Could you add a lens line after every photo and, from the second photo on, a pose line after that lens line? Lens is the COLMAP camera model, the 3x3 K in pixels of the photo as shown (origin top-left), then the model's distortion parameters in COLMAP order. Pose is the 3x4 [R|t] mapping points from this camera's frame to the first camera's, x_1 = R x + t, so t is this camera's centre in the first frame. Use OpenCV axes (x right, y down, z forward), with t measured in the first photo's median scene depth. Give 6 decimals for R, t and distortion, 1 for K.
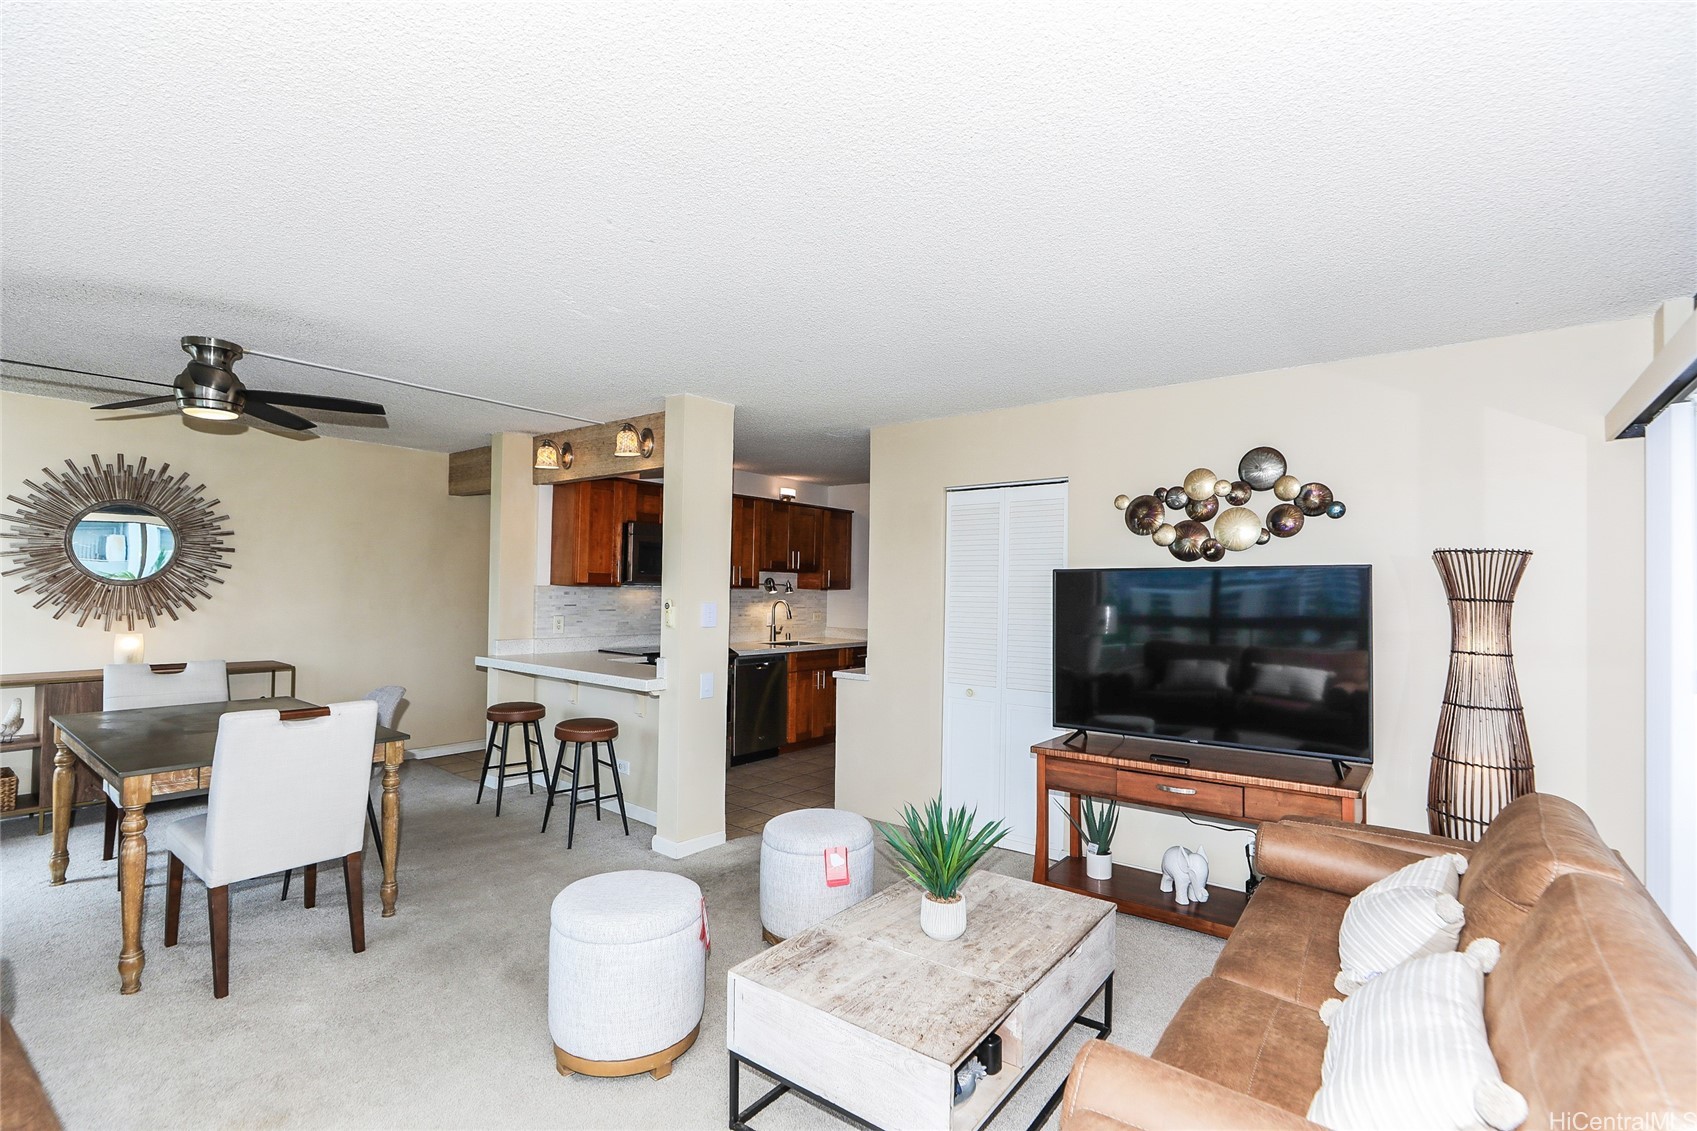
lens RADIAL K [[775.8, 0, 849.2], [0, 775.8, 569.9], [0, 0, 1]] dist [-0.022865, 0.009855]
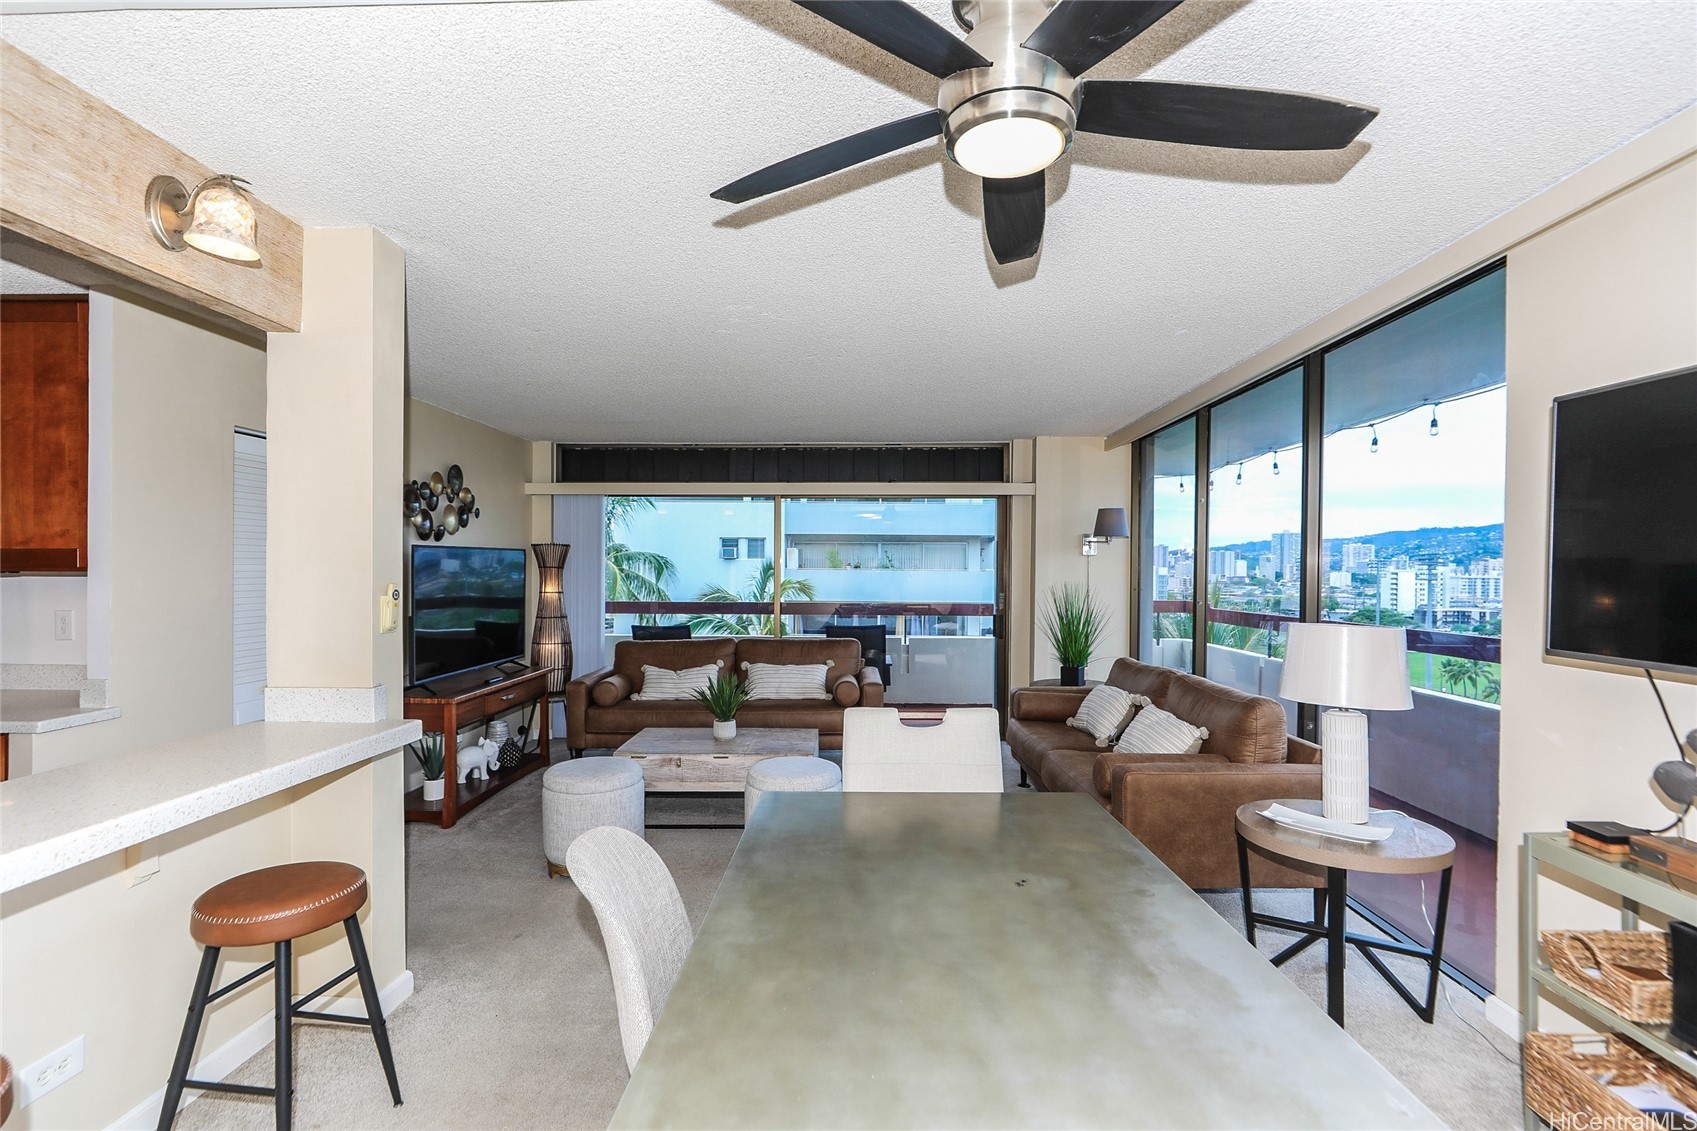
lens RADIAL K [[793.8, 0, 858.6], [0, 793.8, 573.8], [0, 0, 1]] dist [-0.003871, 0.010516]
pose [[-0.598800, -0.020357, 0.800640, -1.104458], [-0.030296, 0.999537, 0.002756, 0.020057], [-0.800325, -0.022605, -0.599140, 1.264090]]
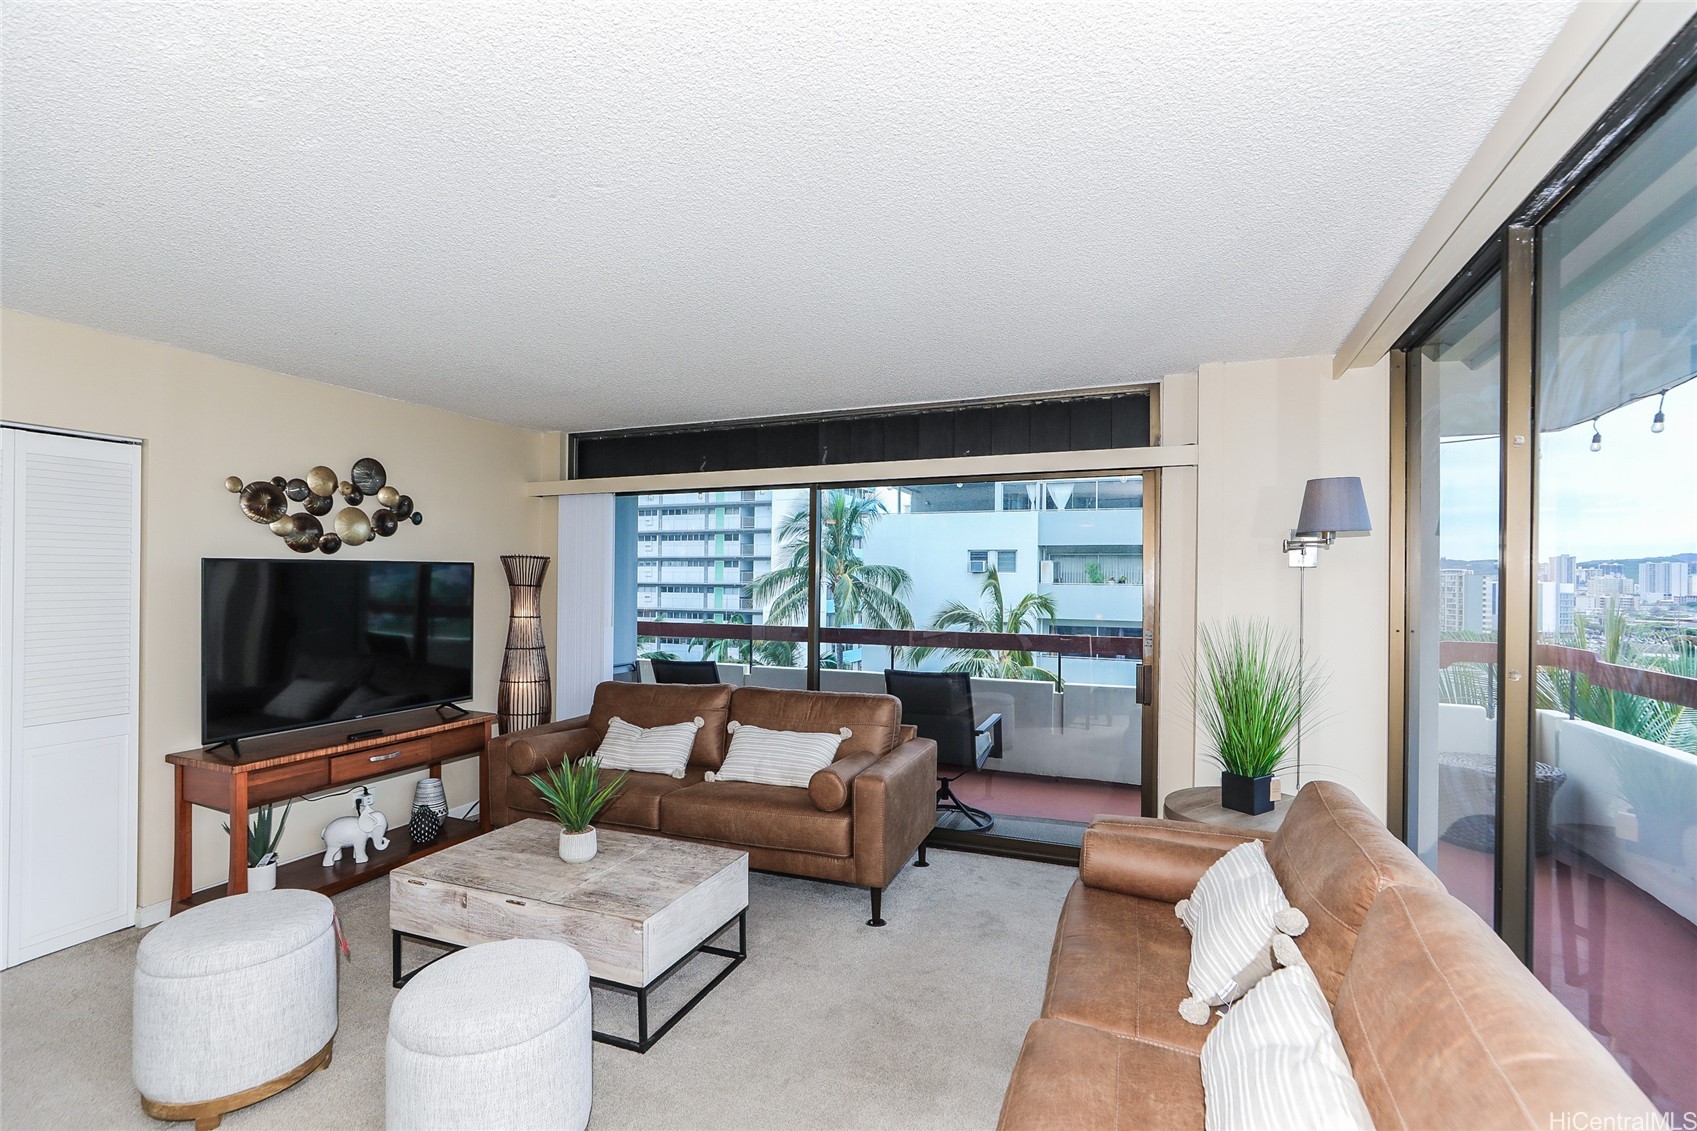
lens RADIAL K [[791.1, 0, 847.2], [0, 791.1, 573.7], [0, 0, 1]] dist [-0.009755, 0.008268]
pose [[-0.264712, -0.006802, 0.964304, -0.800379], [-0.034074, 0.999417, -0.002304, -0.005032], [-0.963725, -0.033467, -0.264789, 0.603828]]
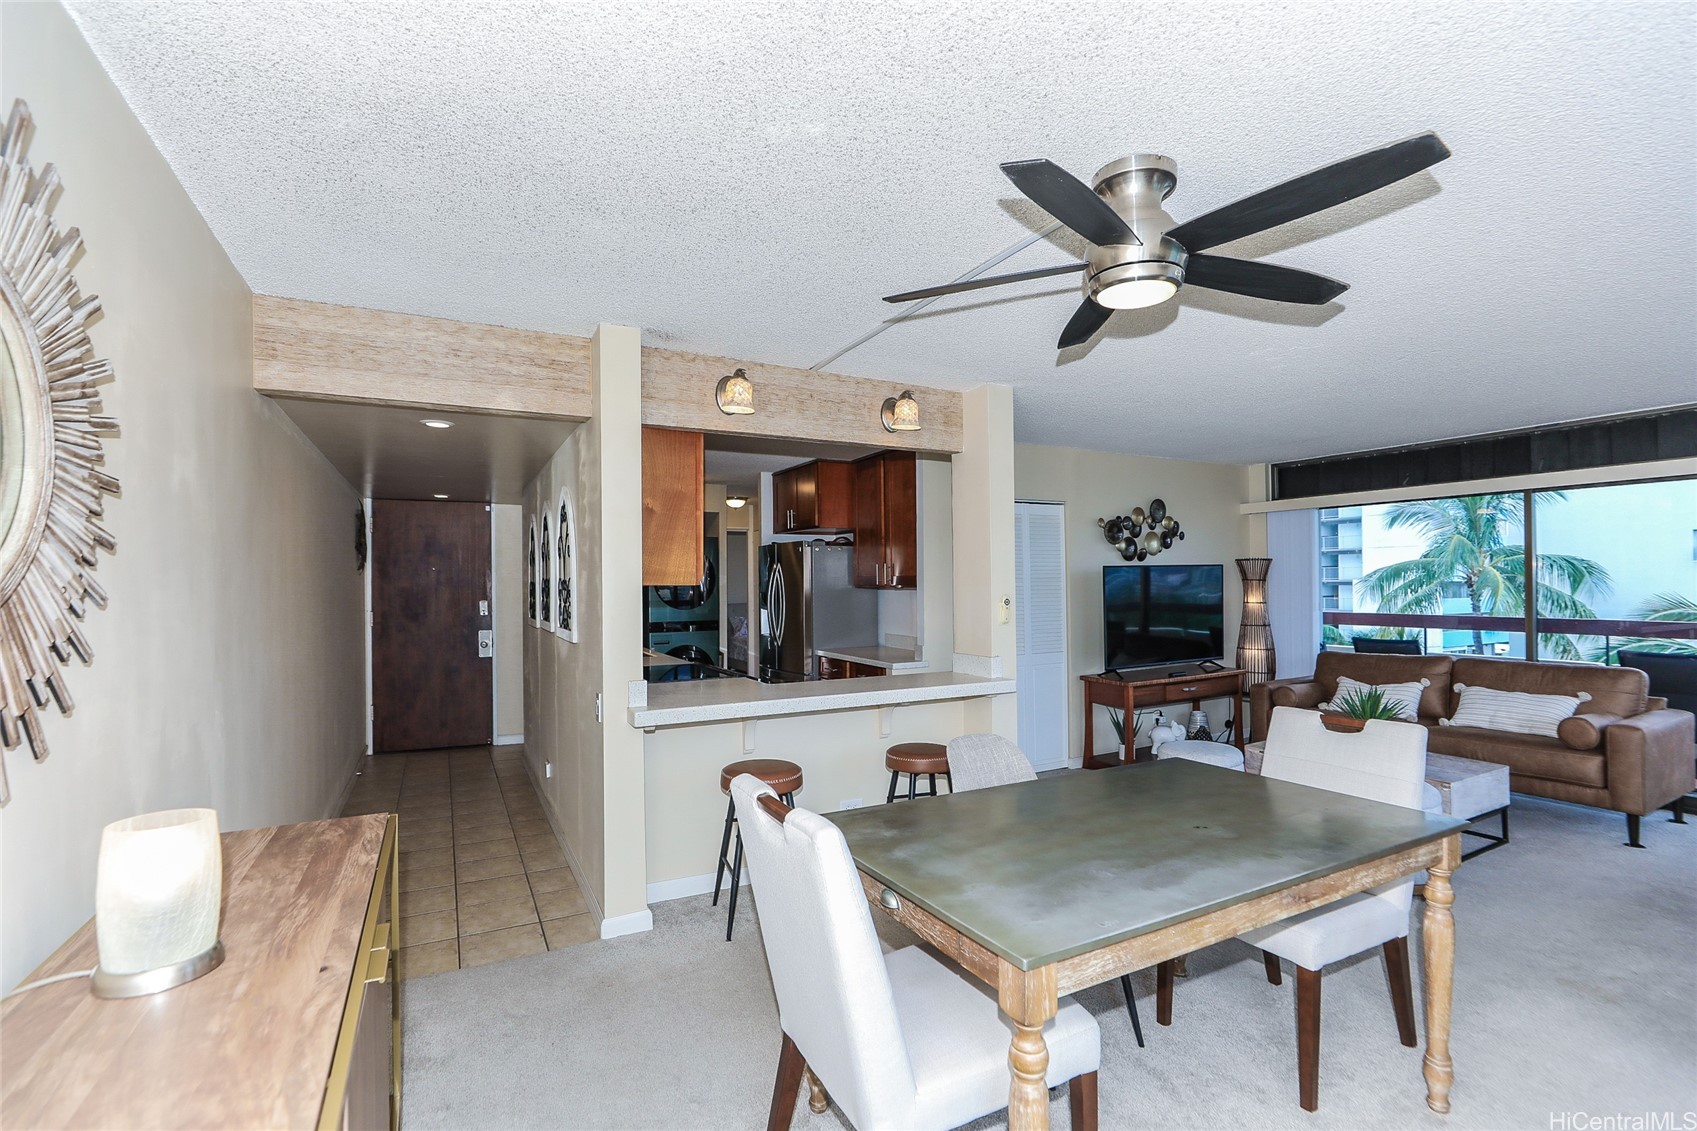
lens RADIAL K [[791.1, 0, 847.2], [0, 791.1, 573.7], [0, 0, 1]] dist [-0.009755, 0.008268]
pose [[0.389386, -0.008130, 0.921039, -1.440595], [-0.006430, 0.999913, 0.011545, 0.000681], [-0.921052, -0.010417, 0.389299, 0.933731]]
